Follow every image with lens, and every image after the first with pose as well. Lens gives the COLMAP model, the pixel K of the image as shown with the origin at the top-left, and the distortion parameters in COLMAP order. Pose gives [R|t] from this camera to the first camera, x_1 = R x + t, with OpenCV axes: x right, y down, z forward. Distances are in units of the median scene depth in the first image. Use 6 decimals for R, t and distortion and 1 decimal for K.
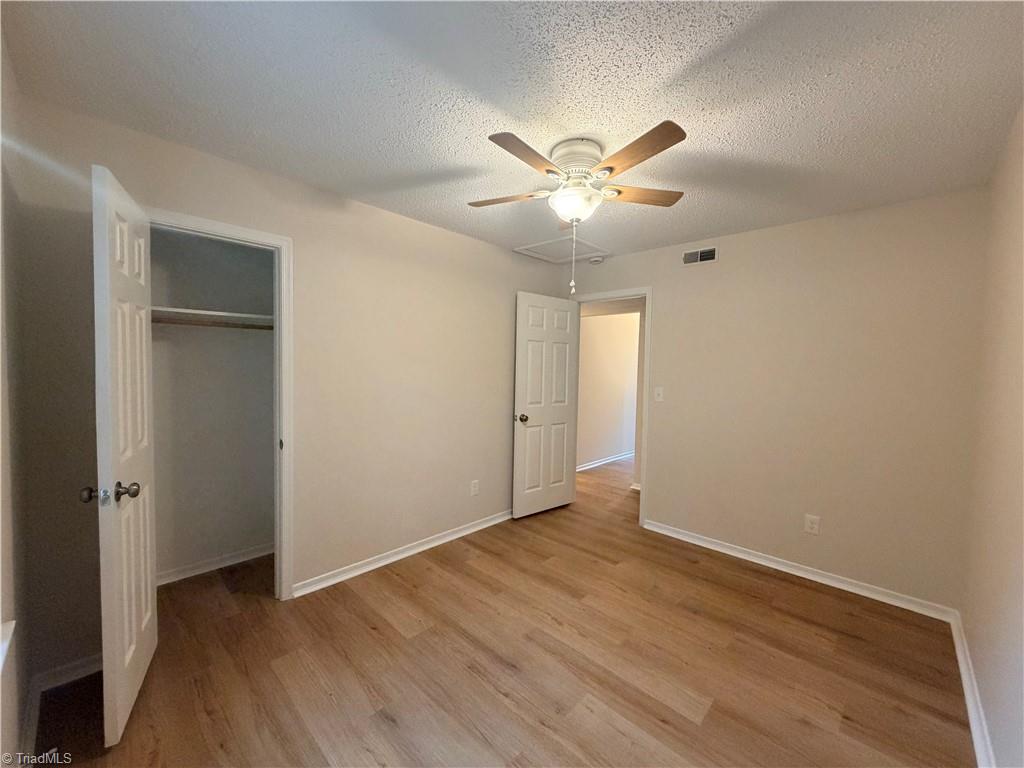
lens RADIAL K [[408.0, 0, 508.0], [0, 408.0, 384.3], [0, 0, 1]] dist [0.000374, -0.000402]
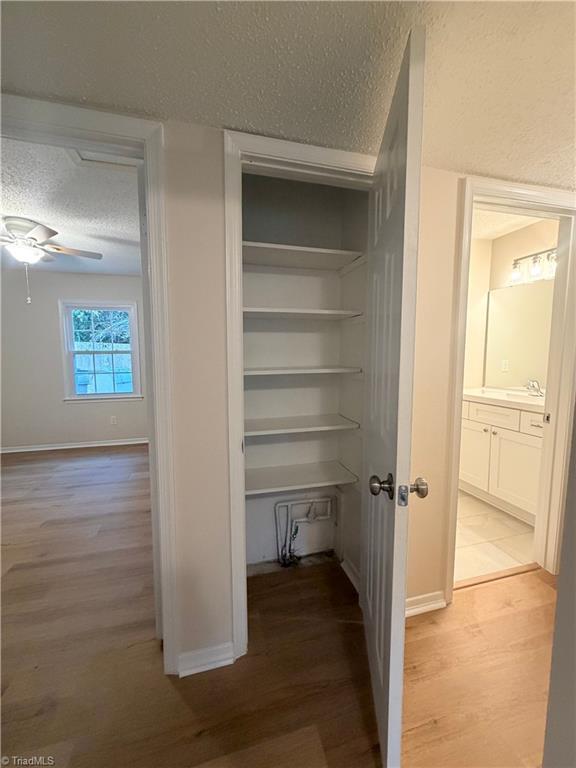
lens RADIAL K [[306.0, 0, 288.5], [0, 306.0, 381.2], [0, 0, 1]] dist [0.000374, -0.000402]
pose [[-0.506526, 0.067204, -0.859602, 0.552157], [-0.046270, 0.993403, 0.104930, -0.062594], [0.860982, 0.092923, -0.500074, 1.954181]]
